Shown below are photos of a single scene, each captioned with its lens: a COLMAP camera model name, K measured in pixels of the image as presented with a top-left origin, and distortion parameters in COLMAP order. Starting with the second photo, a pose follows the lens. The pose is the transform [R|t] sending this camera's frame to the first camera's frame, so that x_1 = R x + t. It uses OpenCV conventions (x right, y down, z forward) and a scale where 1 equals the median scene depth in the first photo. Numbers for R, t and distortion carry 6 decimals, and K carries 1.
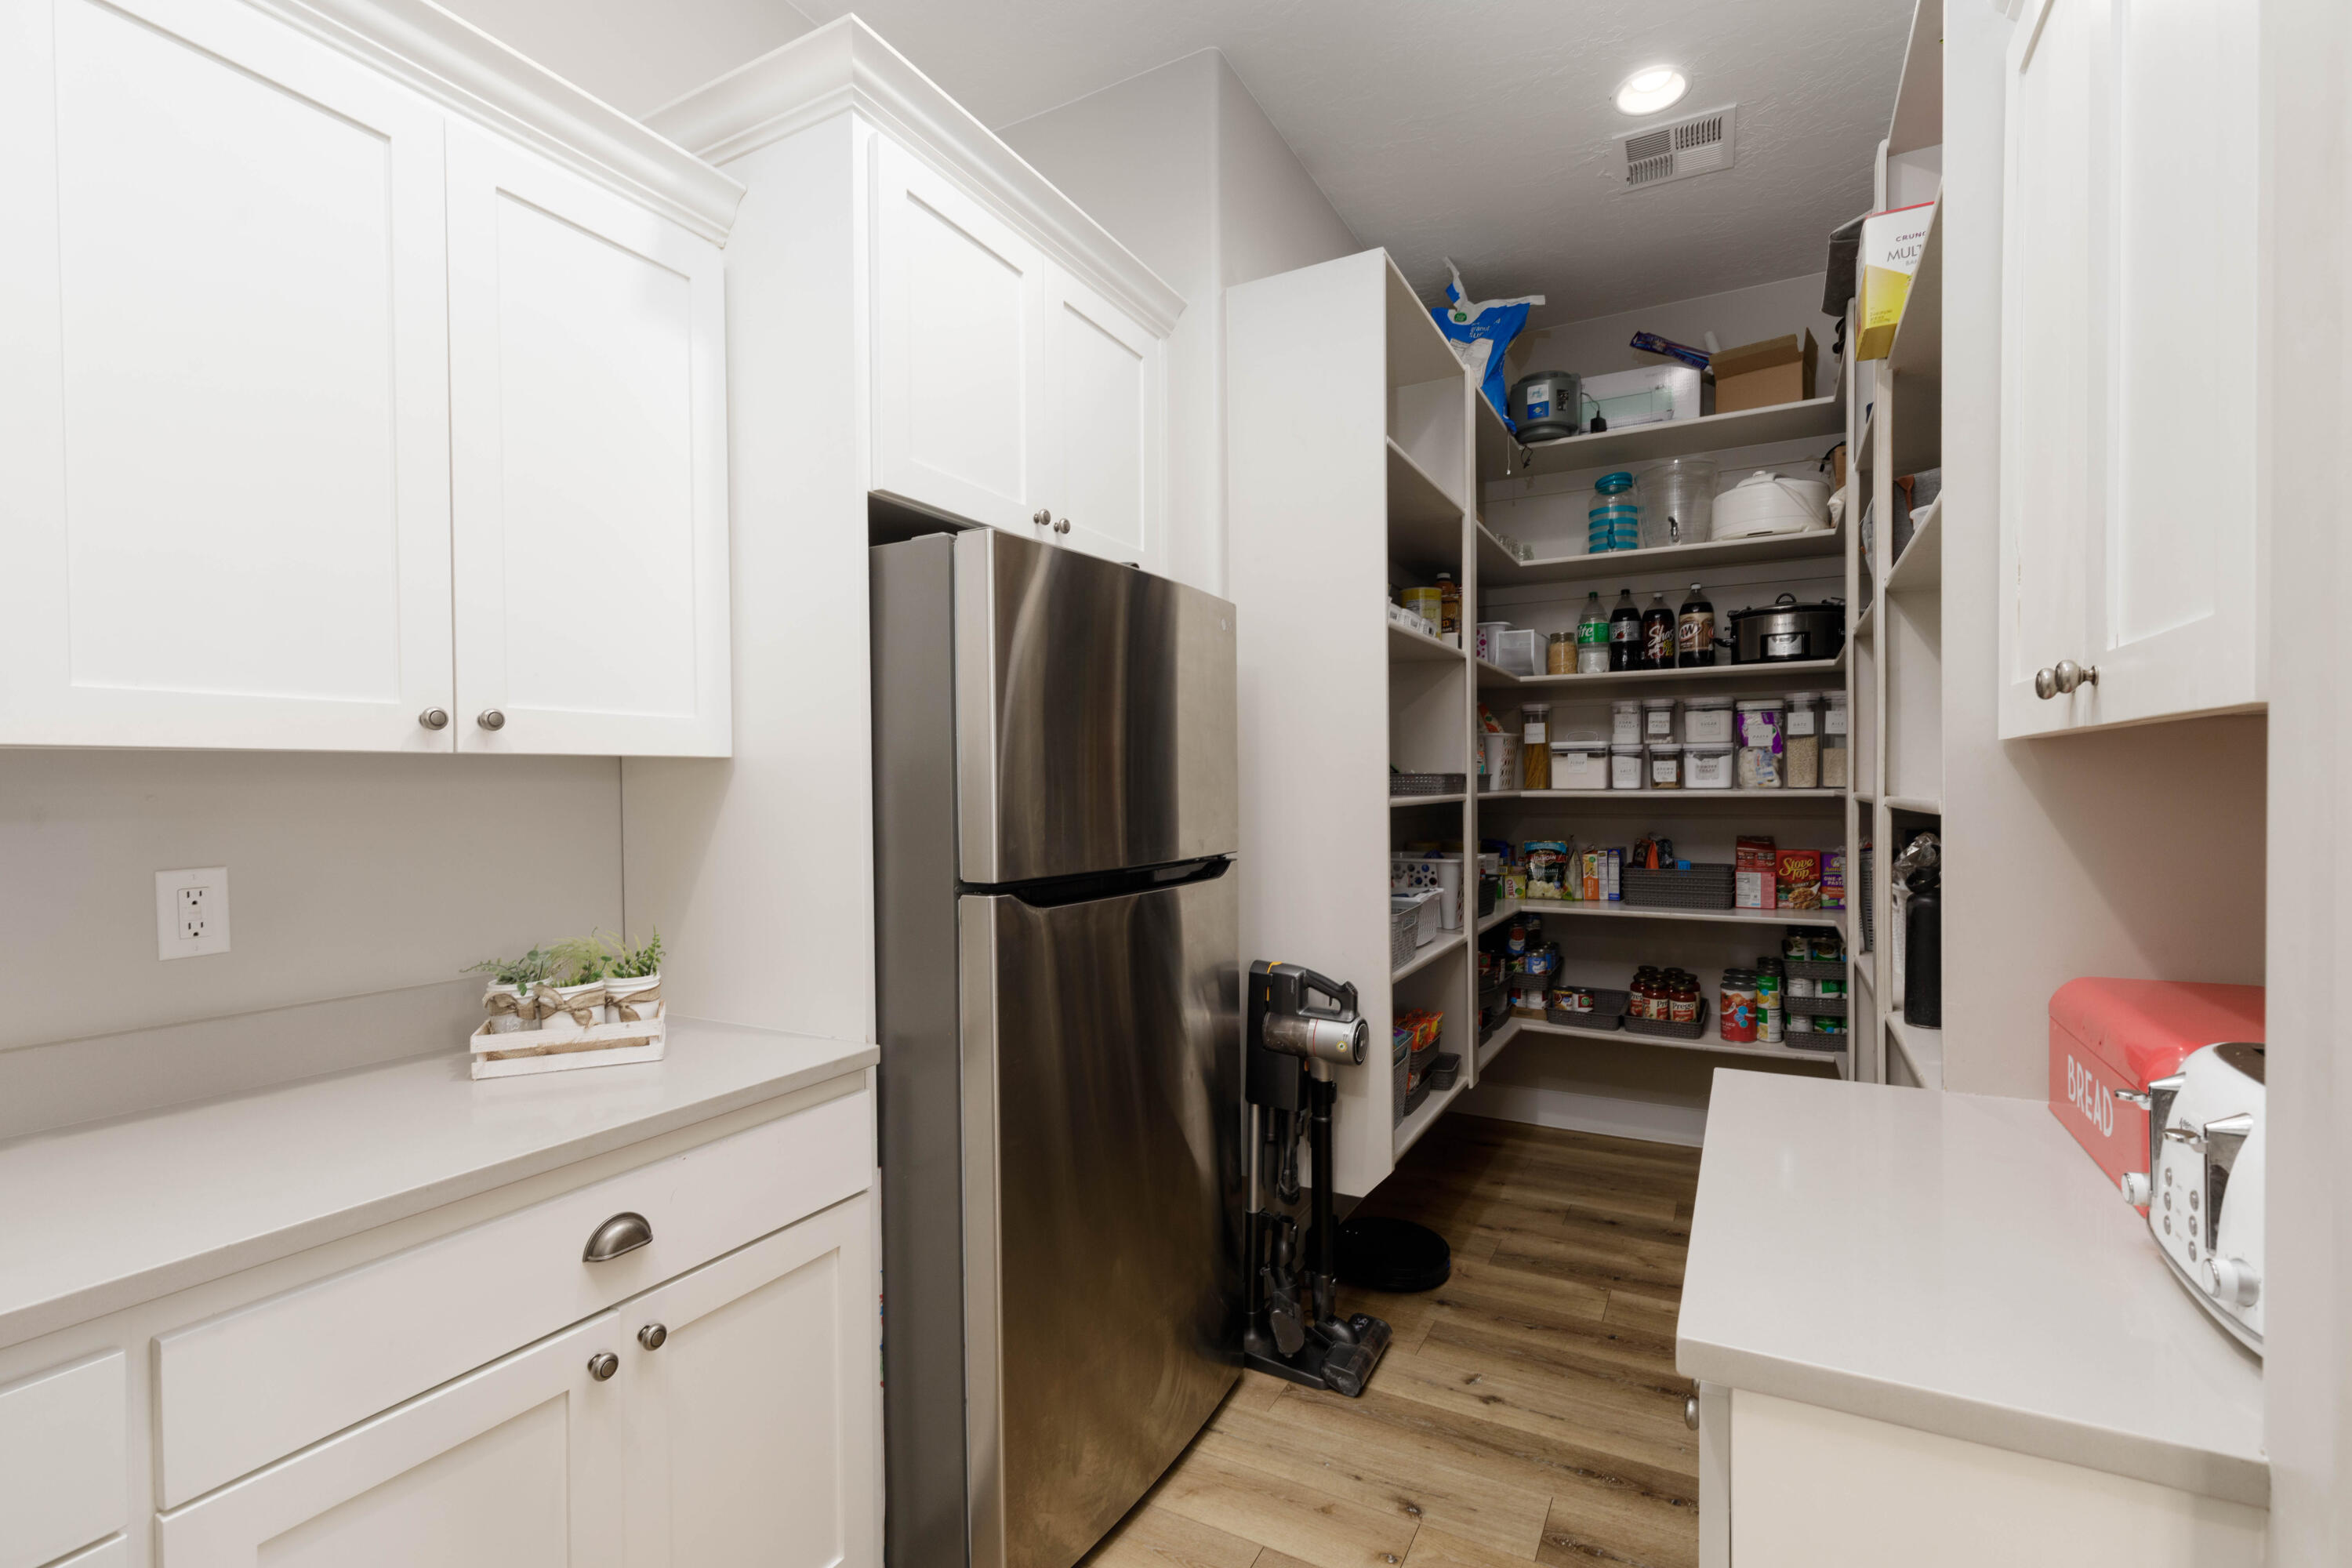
lens RADIAL K [[1048.5, 0, 1172.6], [0, 1048.5, 783.8], [0, 0, 1]] dist [0.005238, 0.000133]
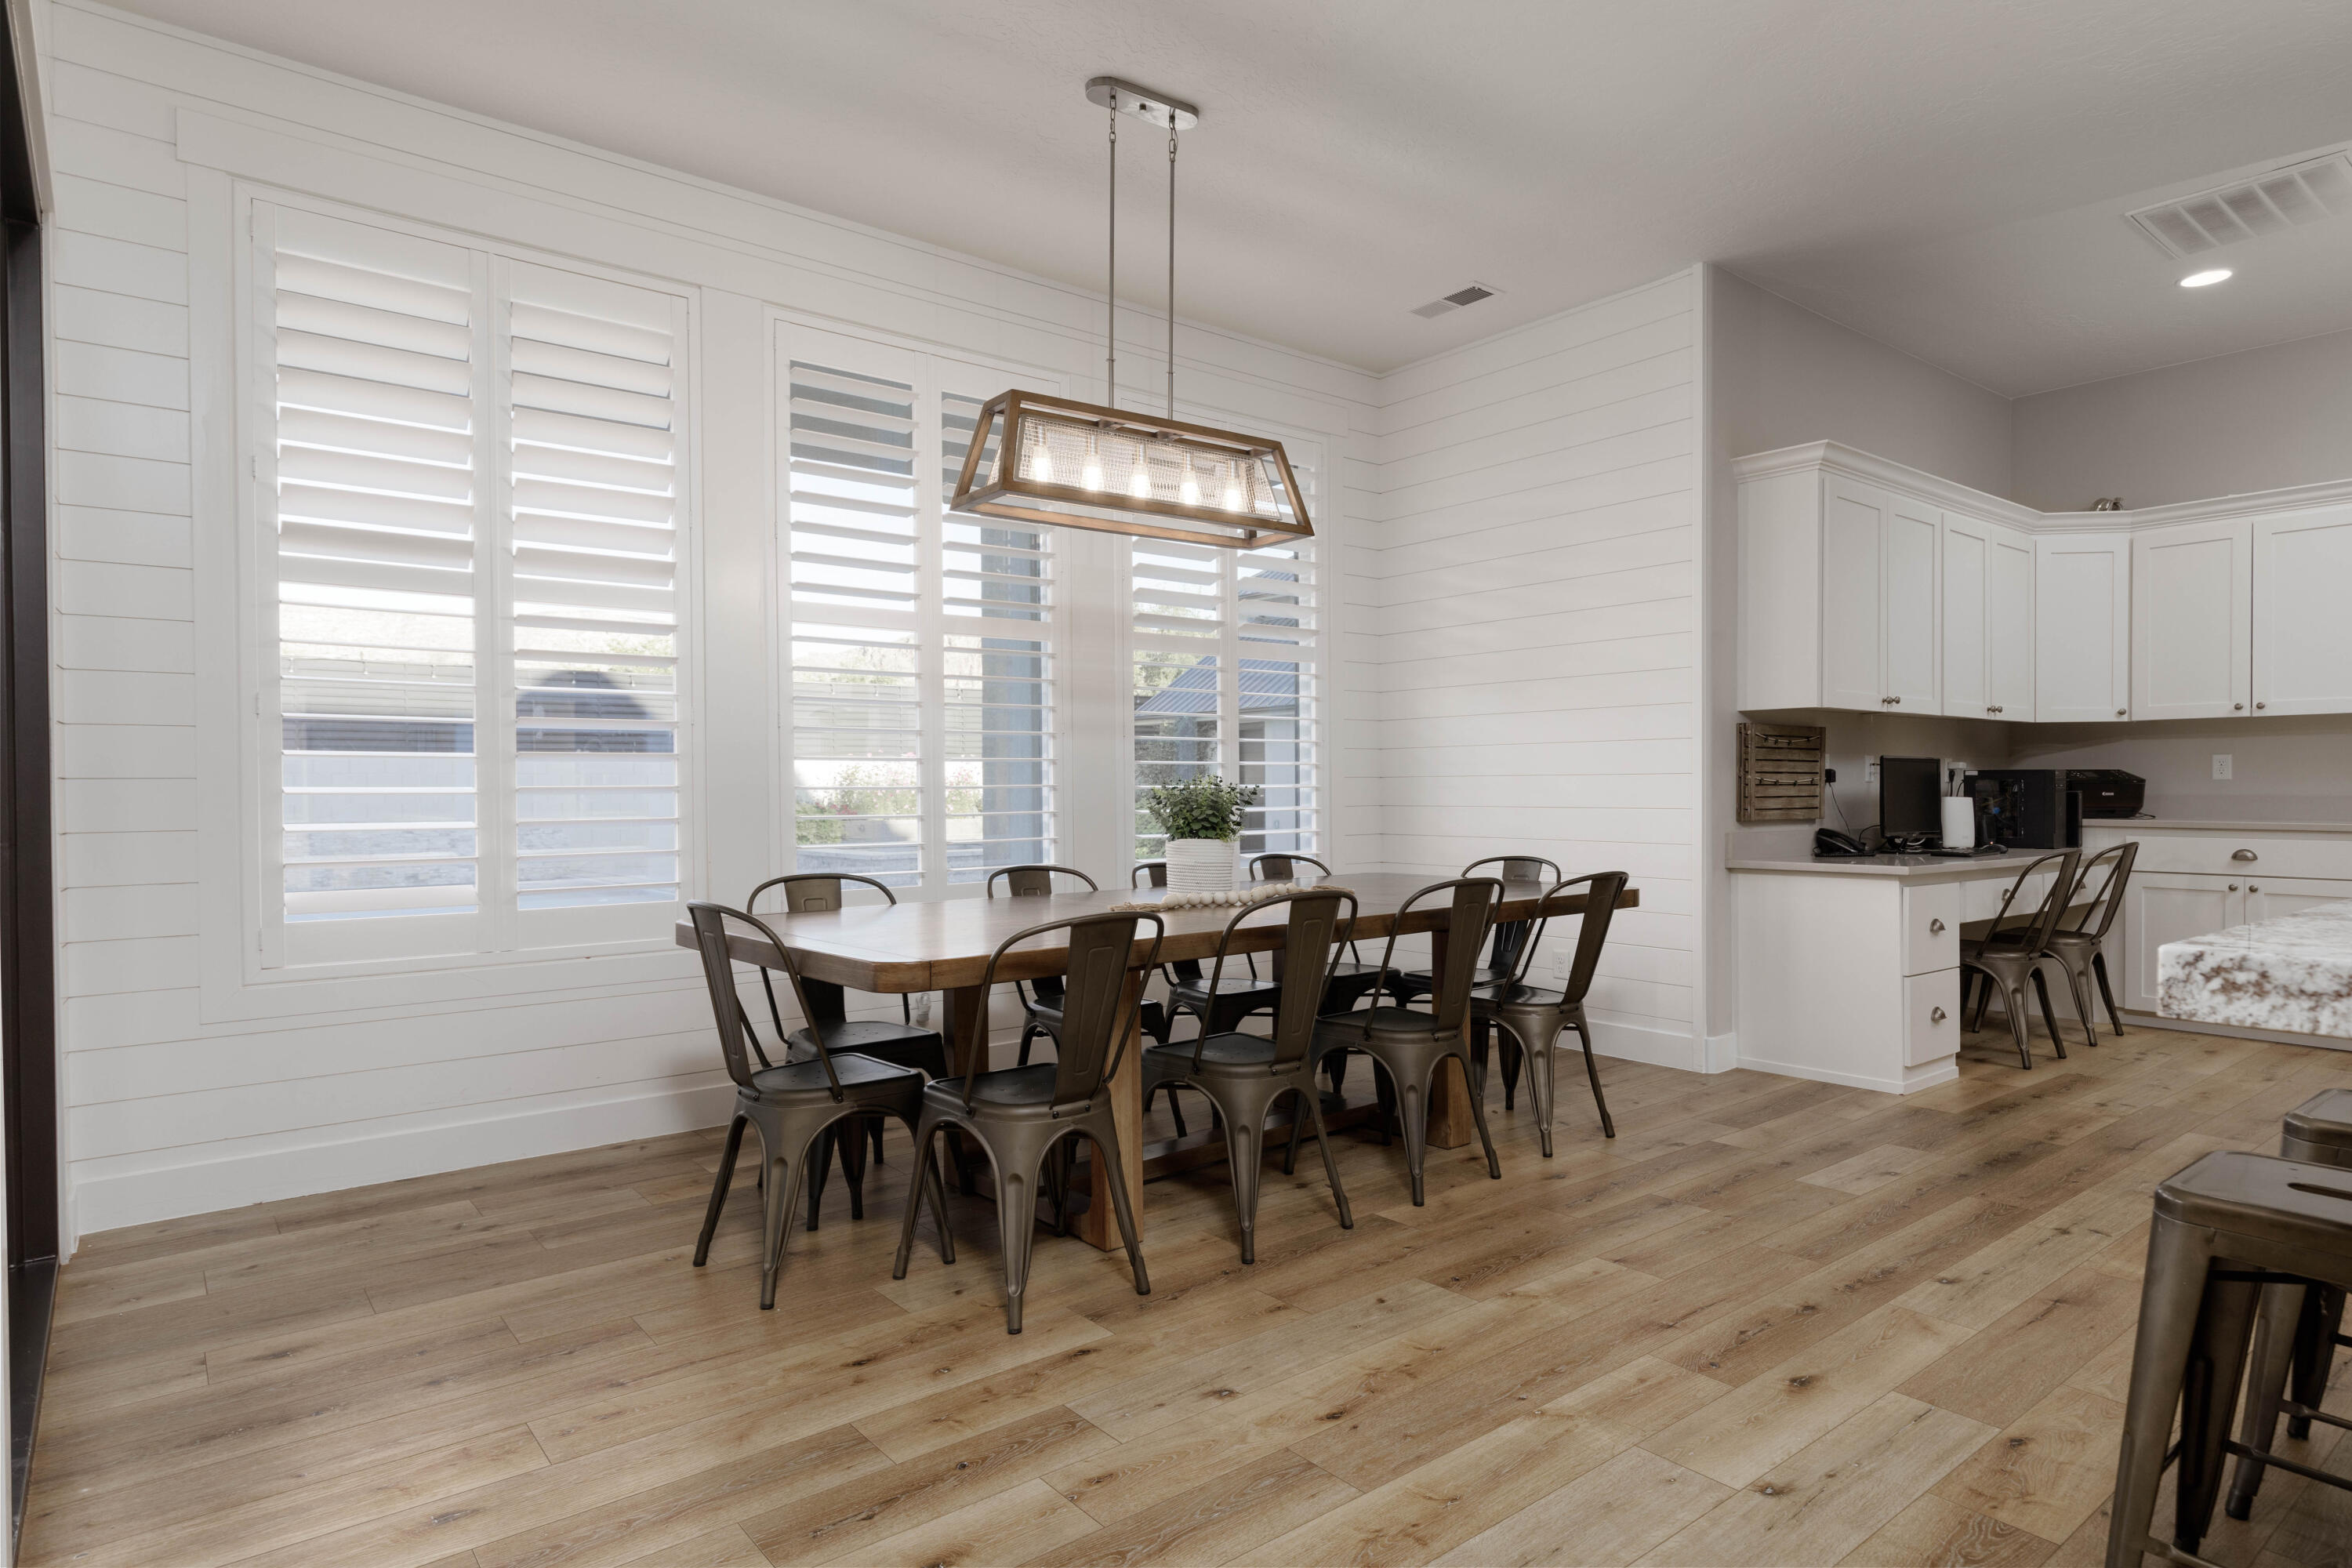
lens RADIAL K [[1324.9, 0, 1172.3], [0, 1324.9, 790.5], [0, 0, 1]] dist [-0.000636, -0.000138]
pose [[-0.380668, 0.000105, -0.924712, 4.459800], [-0.003790, 0.999991, 0.001673, 0.208875], [0.924704, 0.004142, -0.380665, -0.538640]]
